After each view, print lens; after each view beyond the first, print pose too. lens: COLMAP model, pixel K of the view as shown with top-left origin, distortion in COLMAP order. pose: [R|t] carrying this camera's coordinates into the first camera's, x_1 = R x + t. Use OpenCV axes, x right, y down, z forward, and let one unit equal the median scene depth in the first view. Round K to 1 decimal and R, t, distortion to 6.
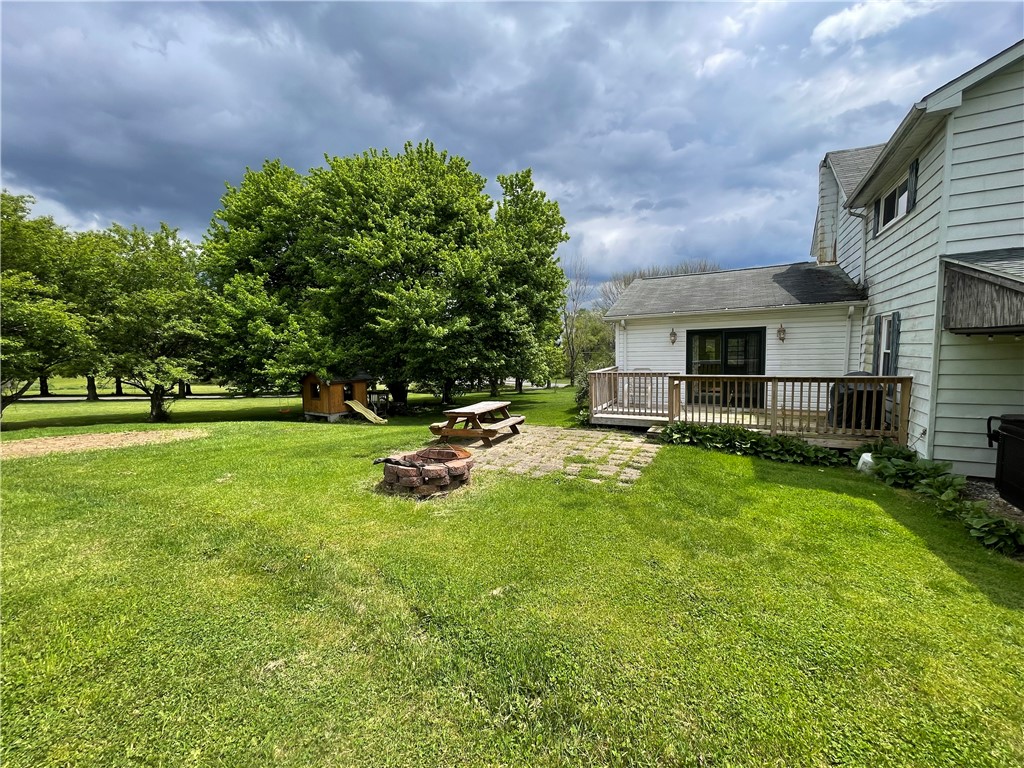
lens RADIAL K [[416.6, 0, 513.7], [0, 416.6, 381.1], [0, 0, 1]] dist [-0.003657, 0.001487]
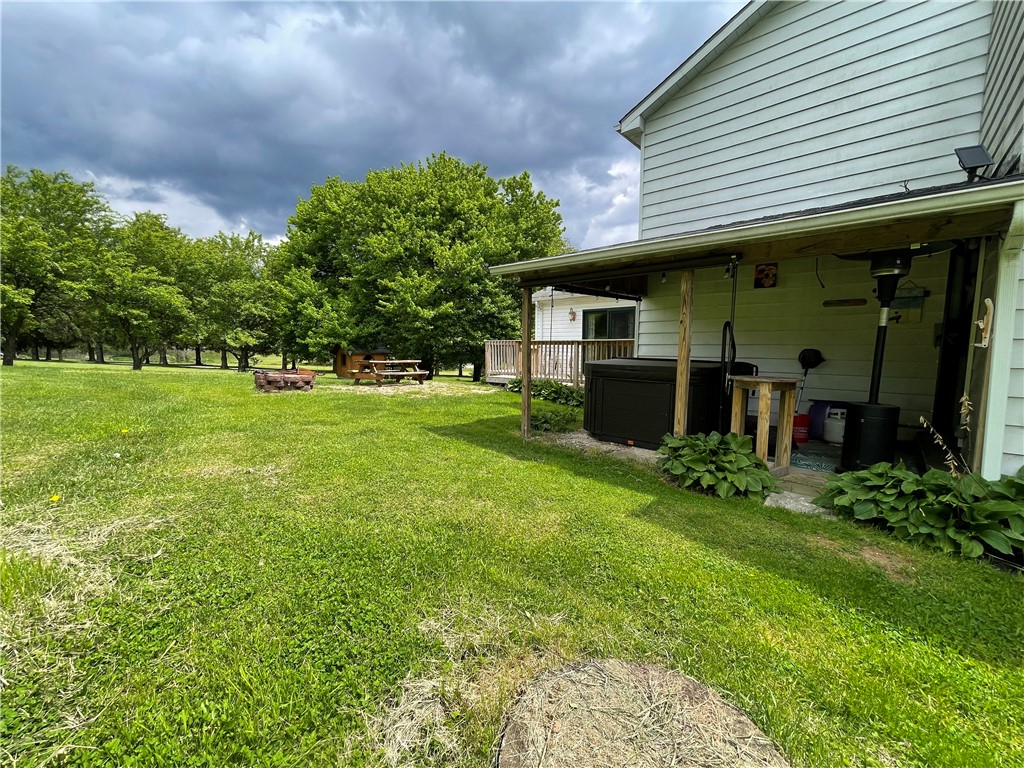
lens RADIAL K [[416.6, 0, 514.1], [0, 416.6, 388.5], [0, 0, 1]] dist [-0.003657, 0.001487]
pose [[0.973833, 0.054749, -0.220572, 0.329732], [-0.048665, 0.998272, 0.032931, 0.045669], [0.221994, -0.021335, 0.974815, -0.125621]]
